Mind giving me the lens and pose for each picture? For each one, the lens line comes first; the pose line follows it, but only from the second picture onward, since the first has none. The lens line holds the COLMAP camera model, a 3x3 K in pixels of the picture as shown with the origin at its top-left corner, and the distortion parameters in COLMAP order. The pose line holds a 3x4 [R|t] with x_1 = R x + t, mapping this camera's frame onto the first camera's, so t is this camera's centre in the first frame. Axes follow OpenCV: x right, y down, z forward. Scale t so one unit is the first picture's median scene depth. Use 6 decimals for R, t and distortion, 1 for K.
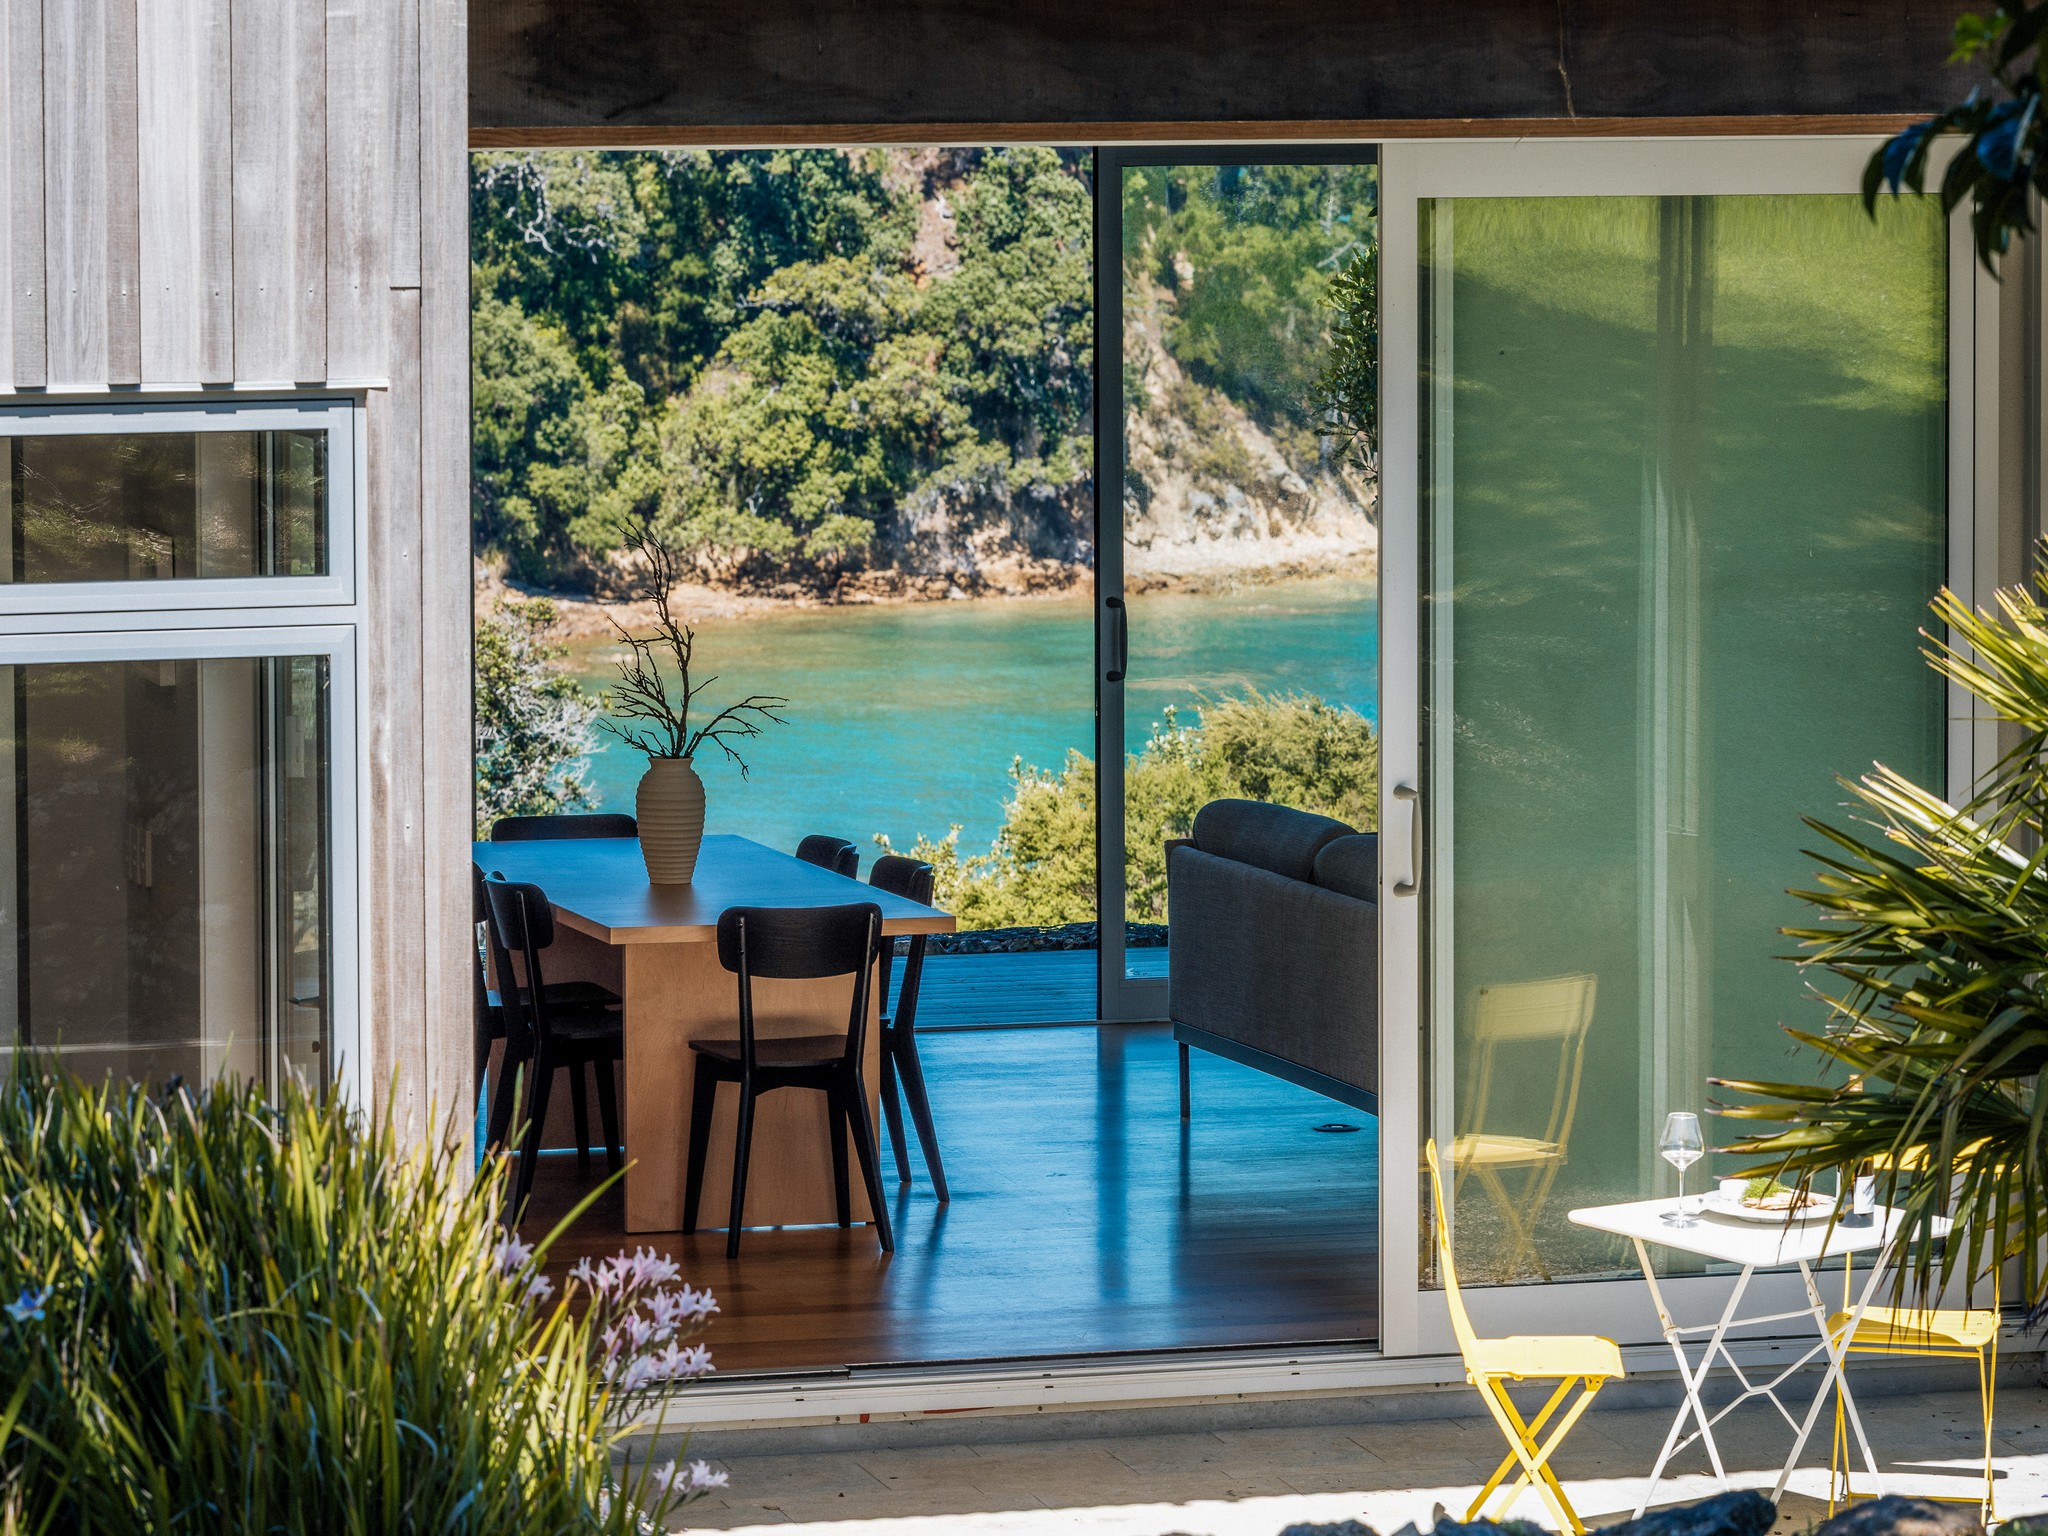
lens RADIAL K [[6656.0, 0, 1024.0], [0, 6656.0, 768.0], [0, 0, 1]] dist [0.001581, -0.509728]
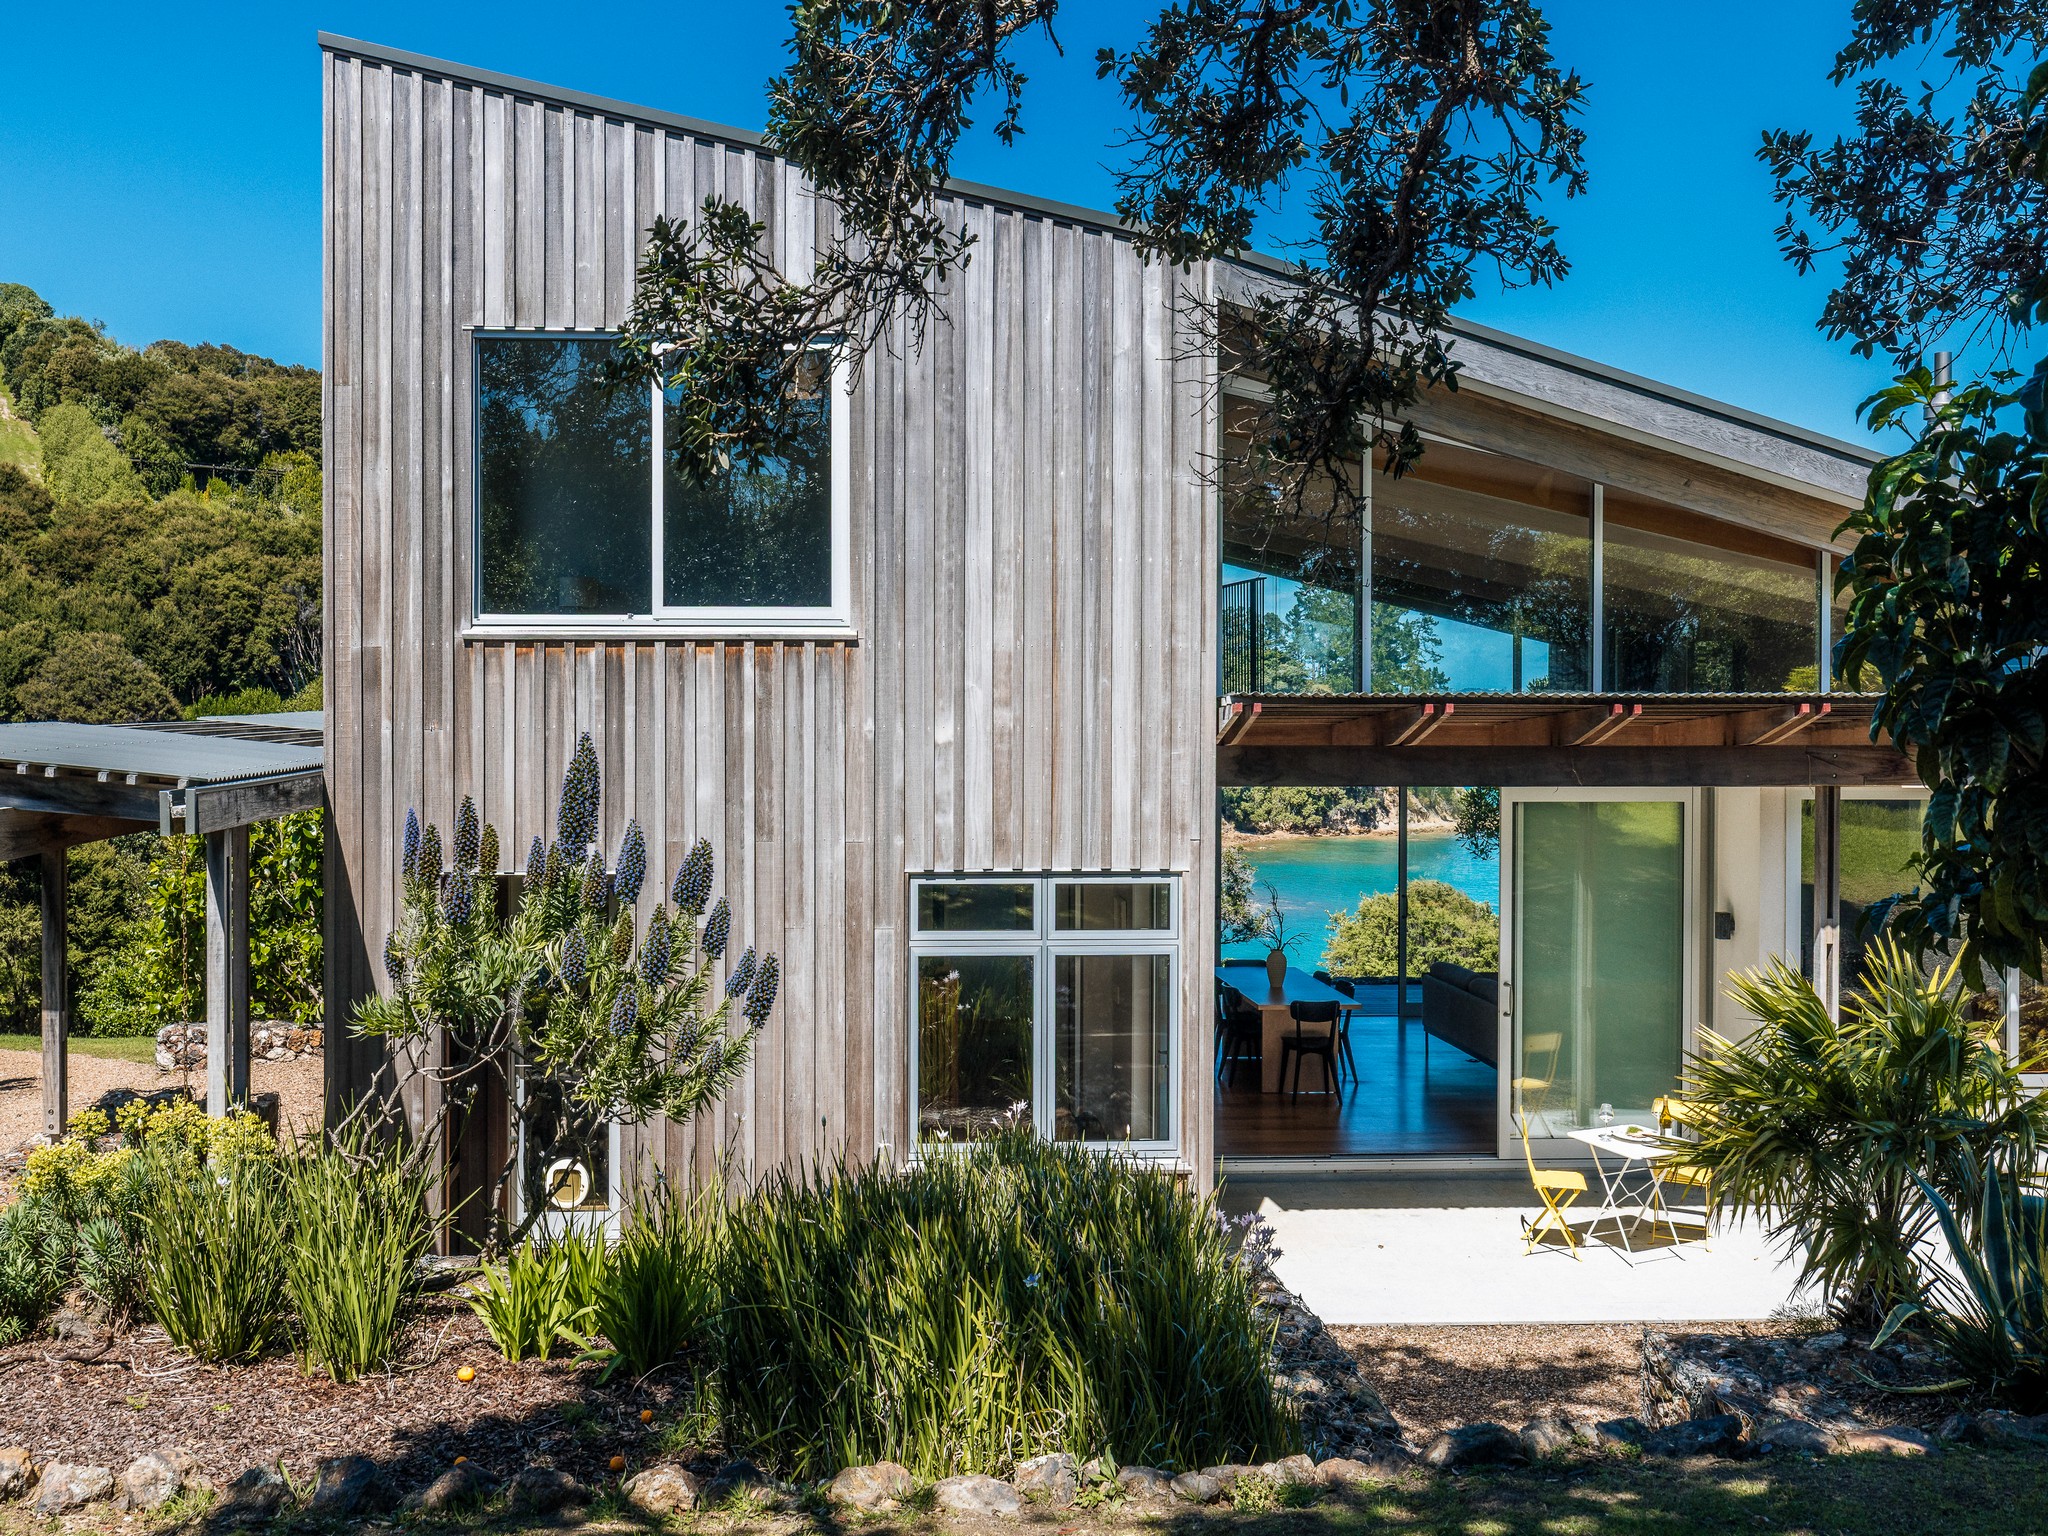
lens RADIAL K [[2800.6, 0, 1024.0], [0, 2800.6, 768.0], [0, 0, 1]] dist [-0.015157, -0.012789]
pose [[0.989277, 0.002165, -0.146033, 0.027281], [-0.021247, 0.991386, -0.129235, 0.091397], [0.144496, 0.130952, 0.980802, -0.425754]]
